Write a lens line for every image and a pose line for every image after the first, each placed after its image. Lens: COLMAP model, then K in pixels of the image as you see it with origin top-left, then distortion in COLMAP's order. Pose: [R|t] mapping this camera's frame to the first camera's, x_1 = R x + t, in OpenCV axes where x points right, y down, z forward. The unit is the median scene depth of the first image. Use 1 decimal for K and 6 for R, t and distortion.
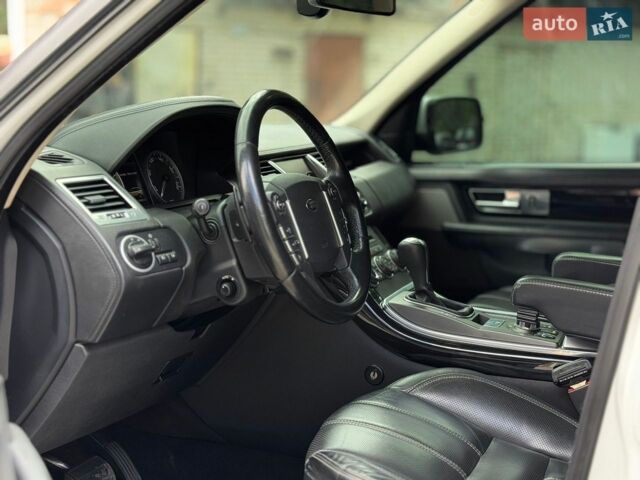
lens RADIAL K [[958.5, 0, 320.0], [0, 958.5, 240.0], [0, 0, 1]] dist [0.160038, -0.069121]
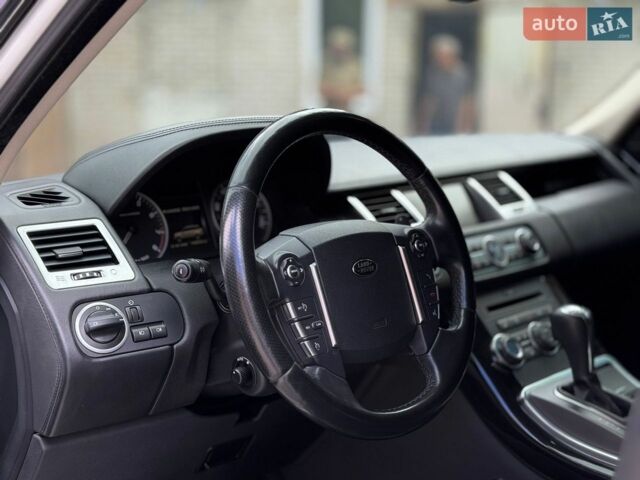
lens RADIAL K [[958.5, 0, 320.0], [0, 958.5, 240.0], [0, 0, 1]] dist [0.160038, -0.069121]
pose [[0.920444, 0.052972, -0.387268, 0.254220], [-0.044766, 0.998541, 0.030185, -0.082527], [0.388302, -0.010447, 0.921473, 0.340243]]
